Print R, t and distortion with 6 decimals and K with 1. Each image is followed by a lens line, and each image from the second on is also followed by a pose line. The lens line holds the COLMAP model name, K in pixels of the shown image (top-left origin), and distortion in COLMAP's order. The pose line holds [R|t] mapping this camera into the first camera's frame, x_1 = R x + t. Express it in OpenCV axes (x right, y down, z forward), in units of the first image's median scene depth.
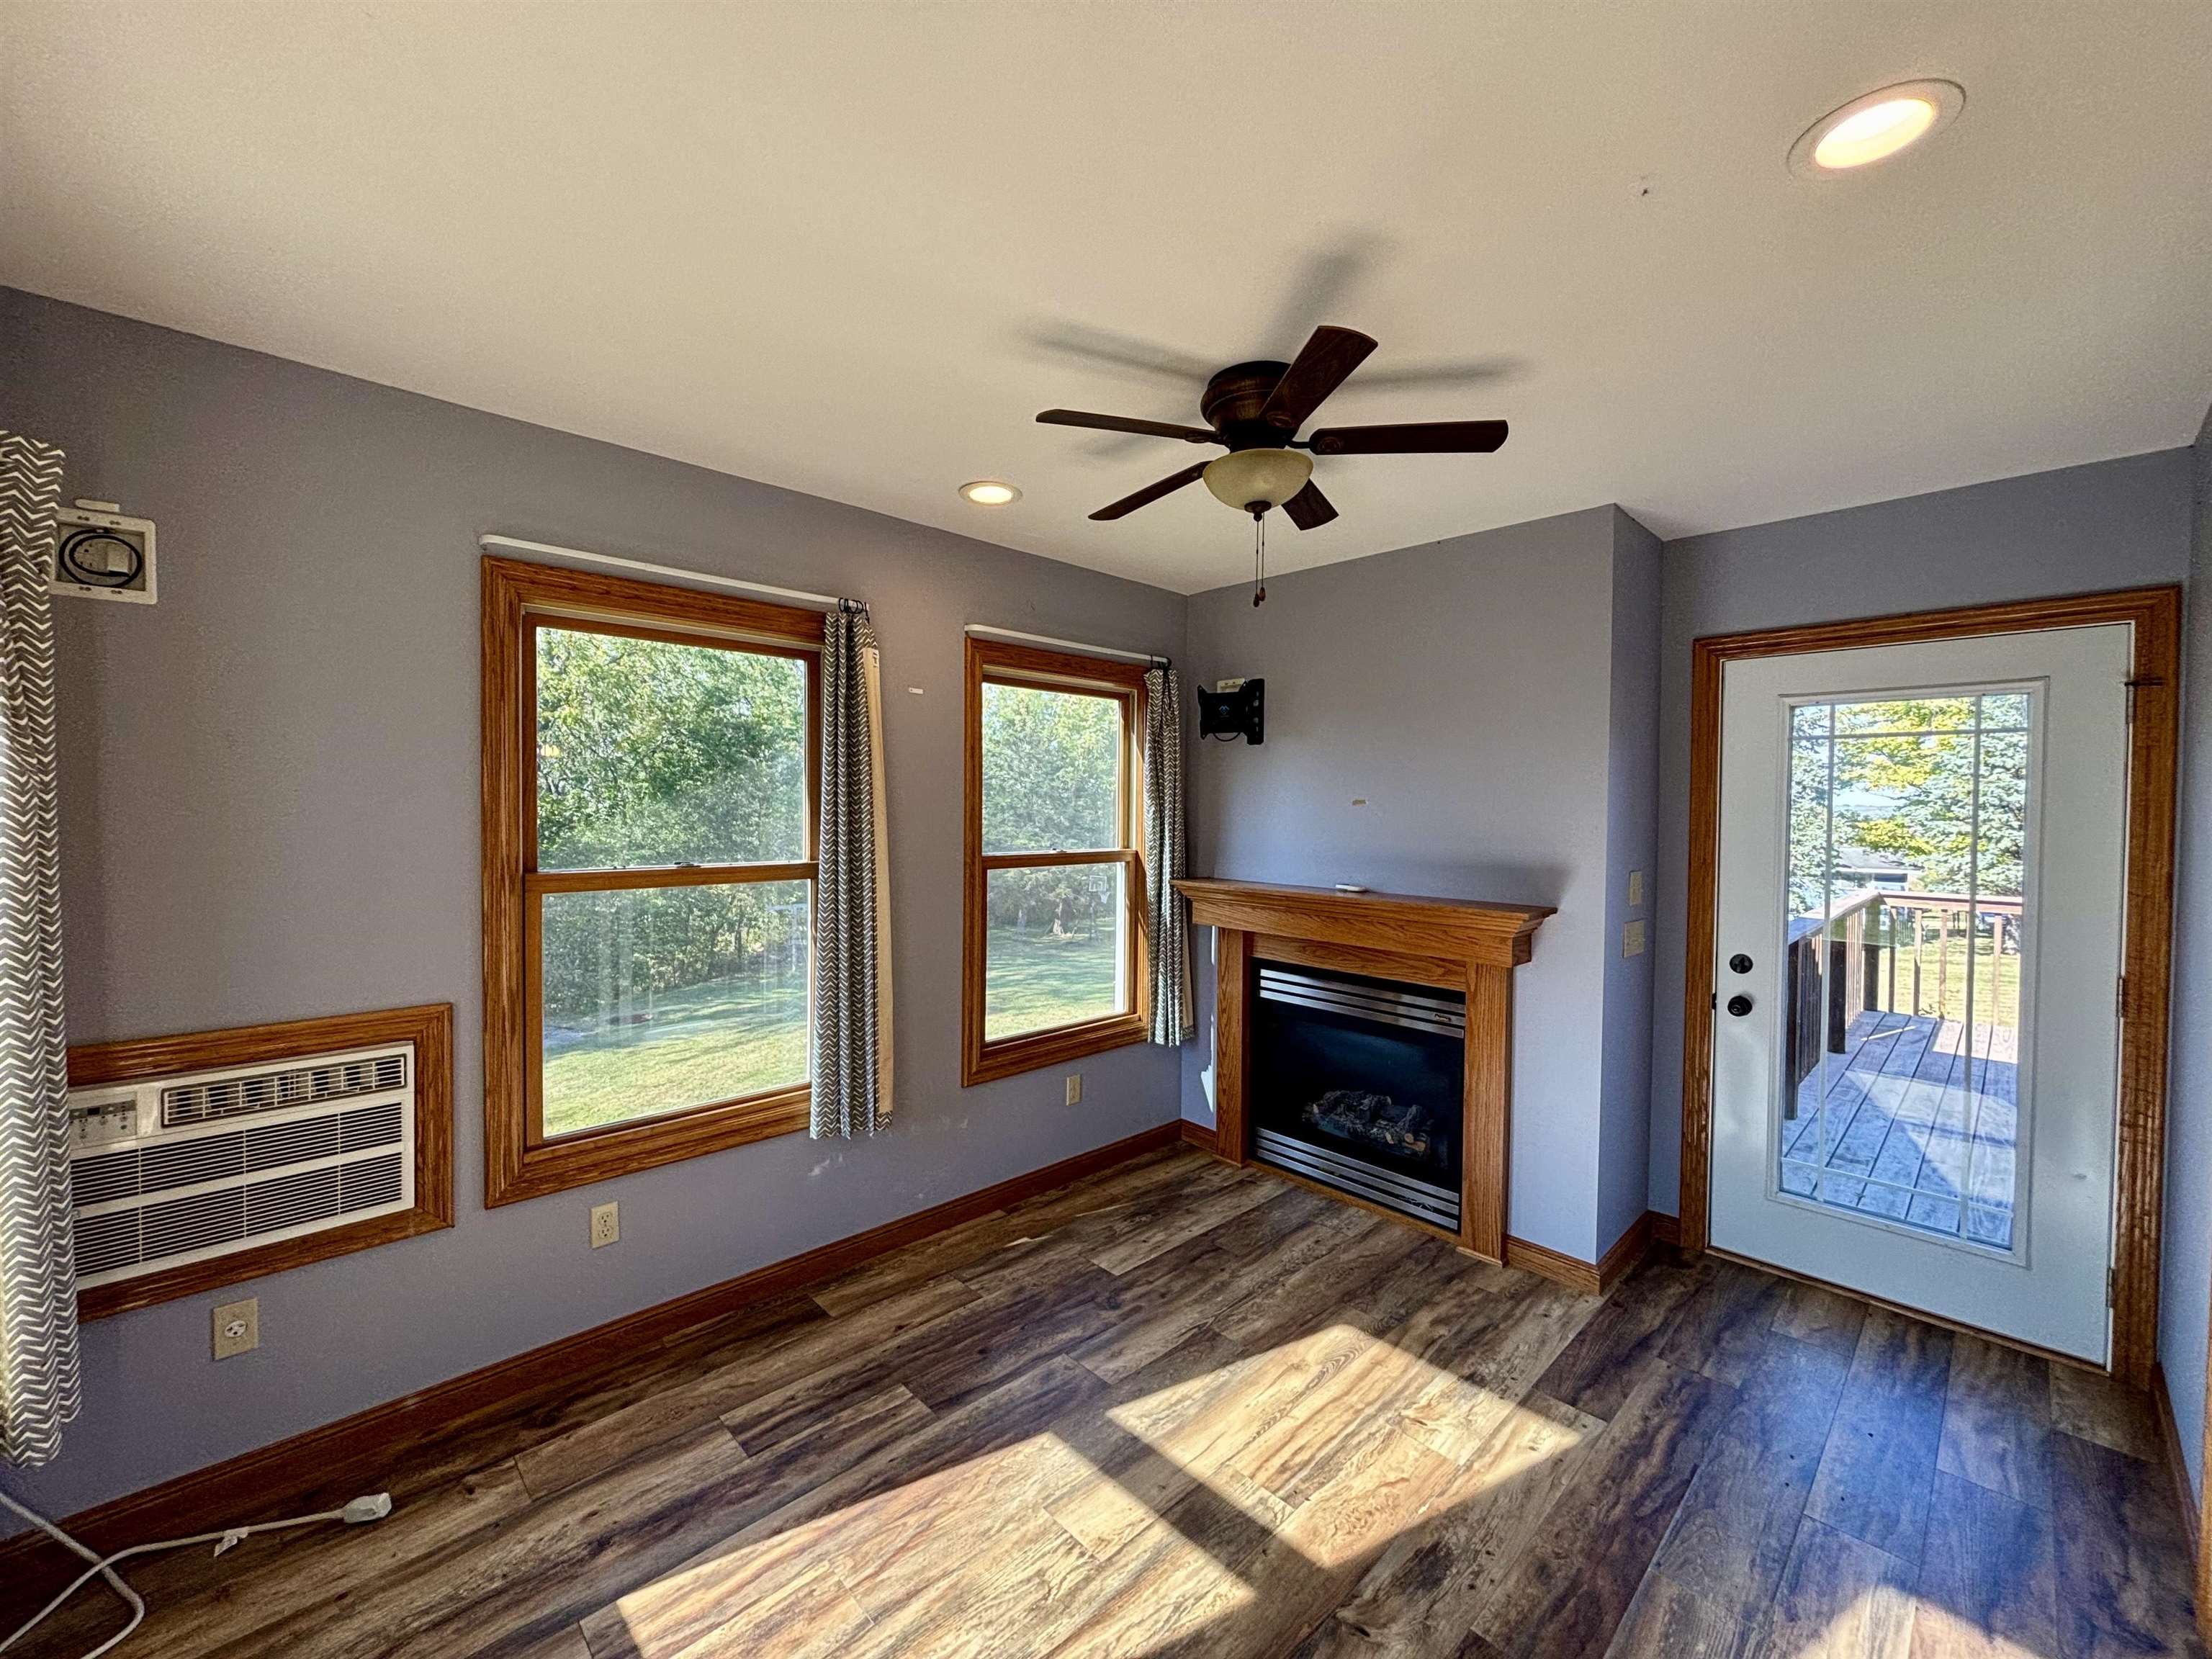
lens RADIAL K [[892.4, 0, 1109.9], [0, 892.4, 824.0], [0, 0, 1]] dist [0.002130, -0.000422]
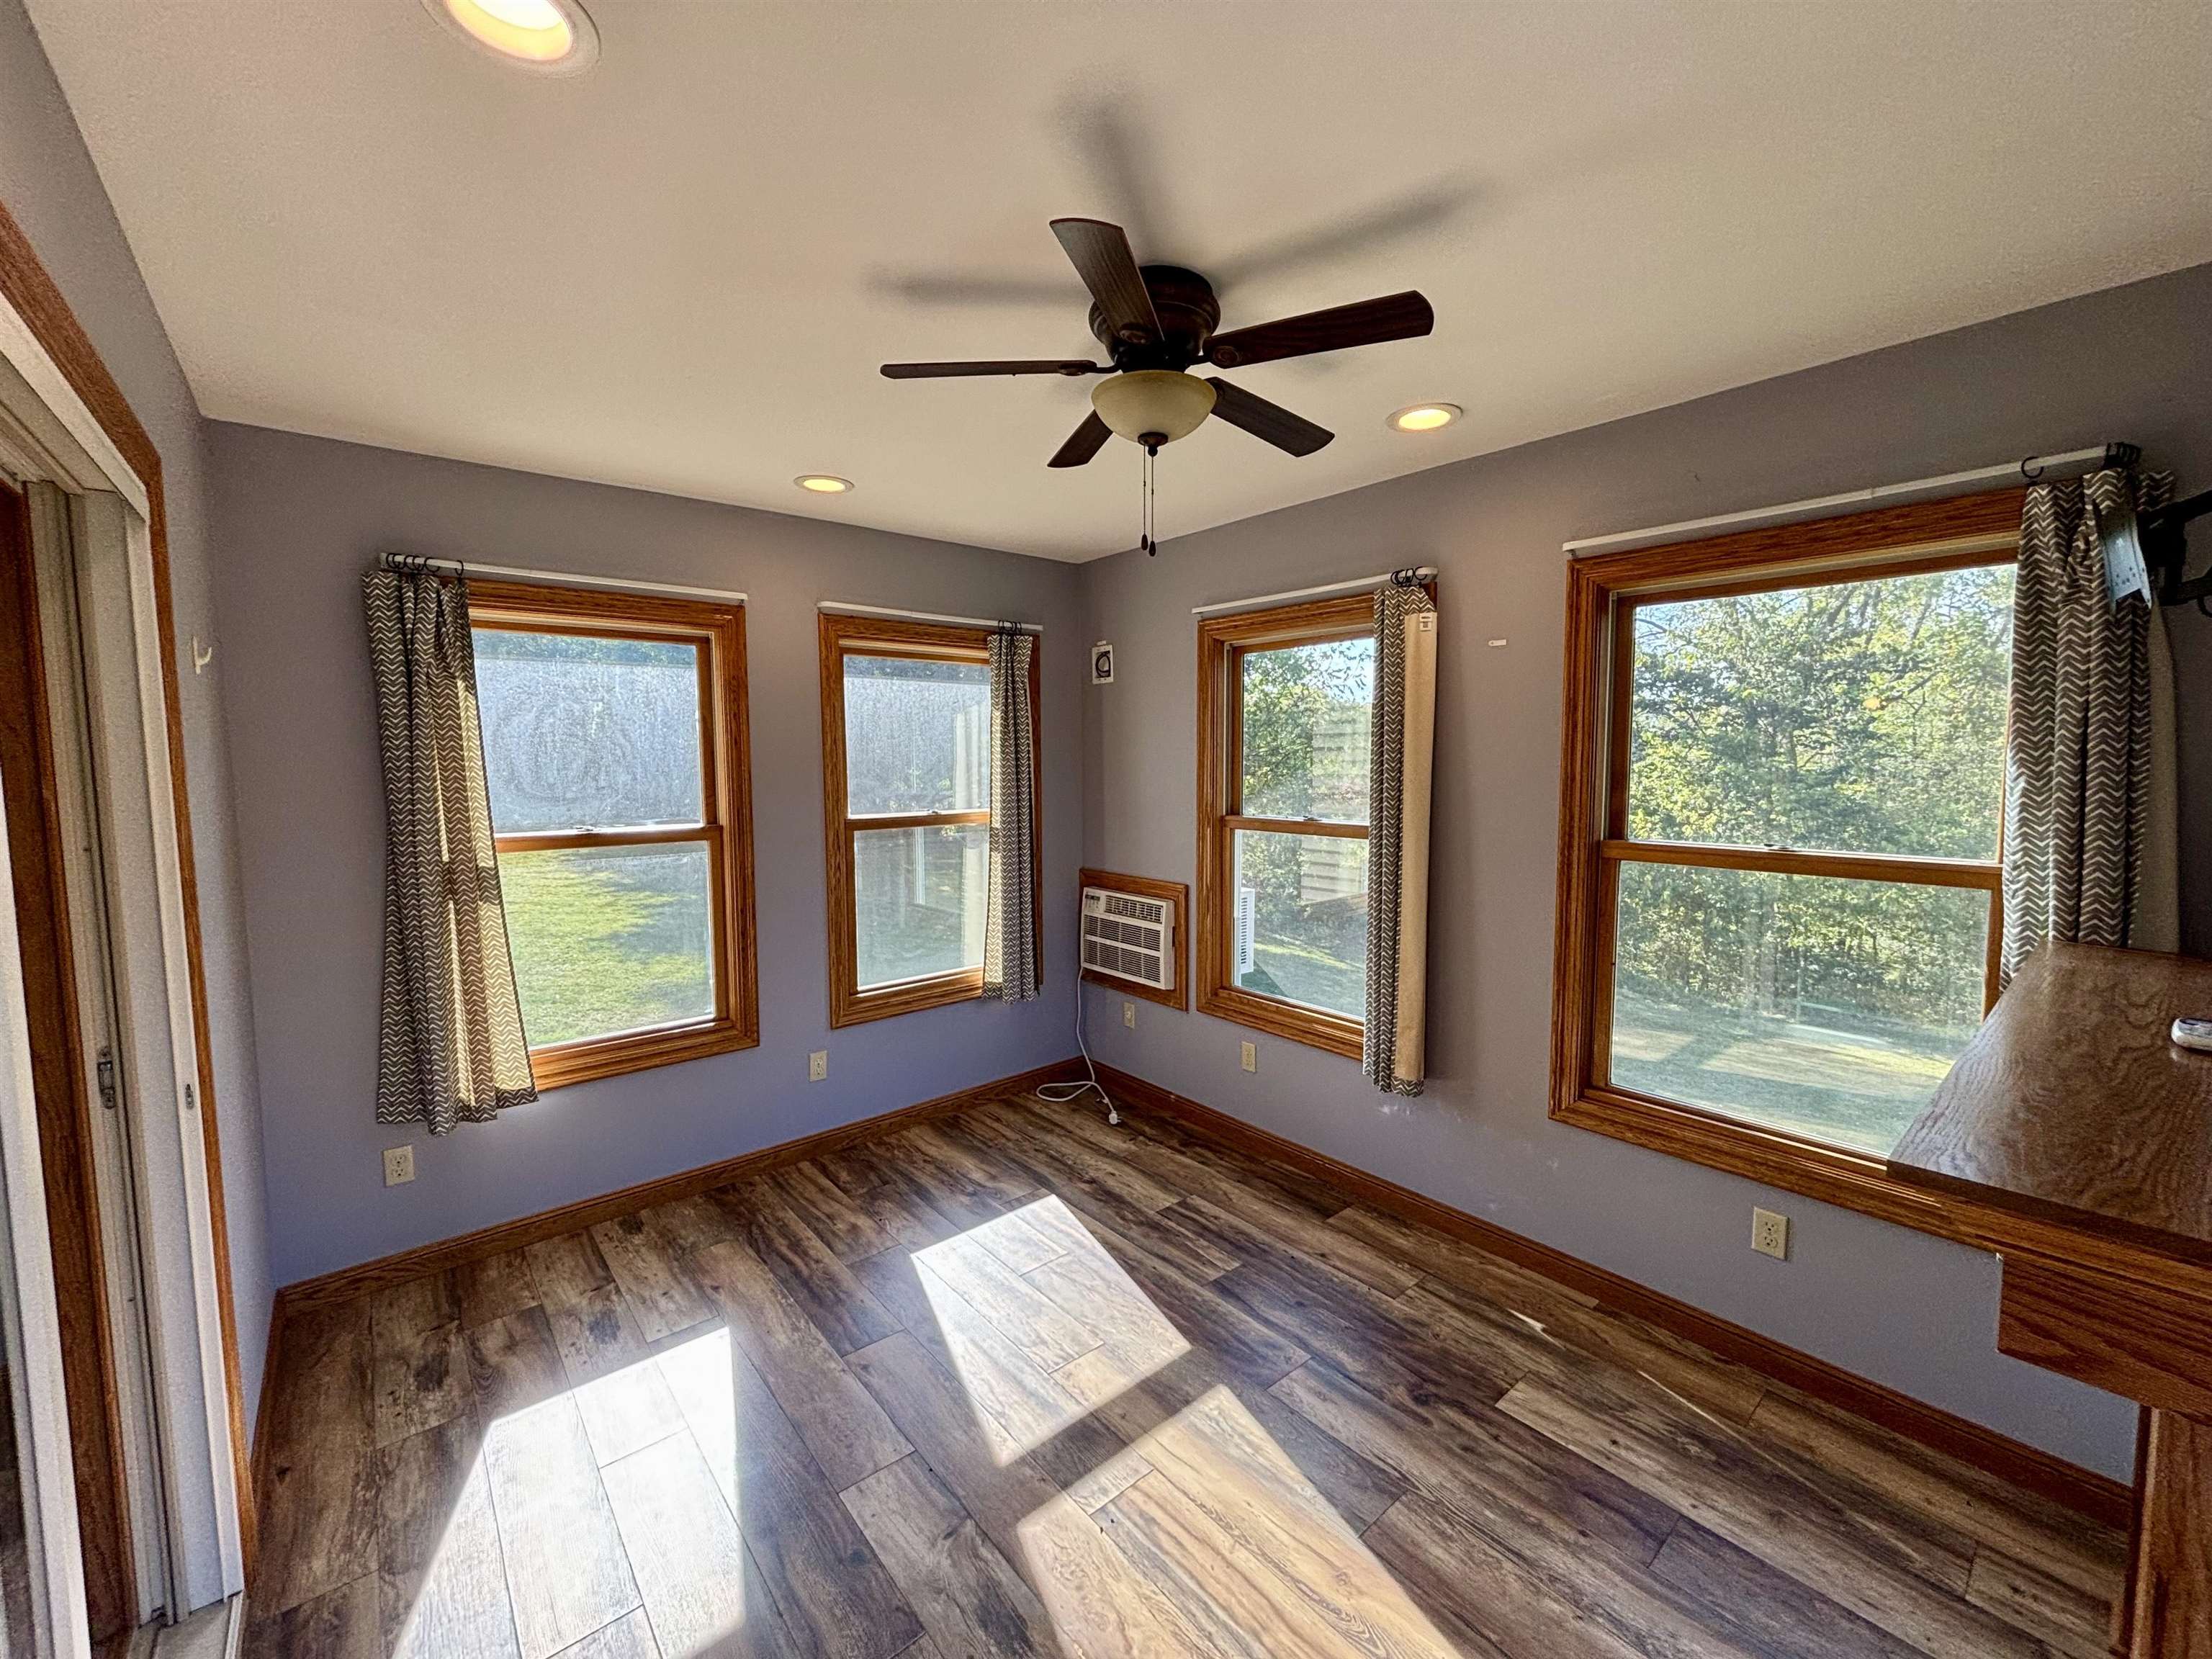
lens RADIAL K [[892.4, 0, 1101.7], [0, 892.4, 808.9], [0, 0, 1]] dist [0.002130, -0.000422]
pose [[-0.064614, 0.051328, -0.996589, 0.980659], [-0.022843, 0.998339, 0.052900, -0.034863], [0.997649, 0.026183, -0.063334, 0.920948]]
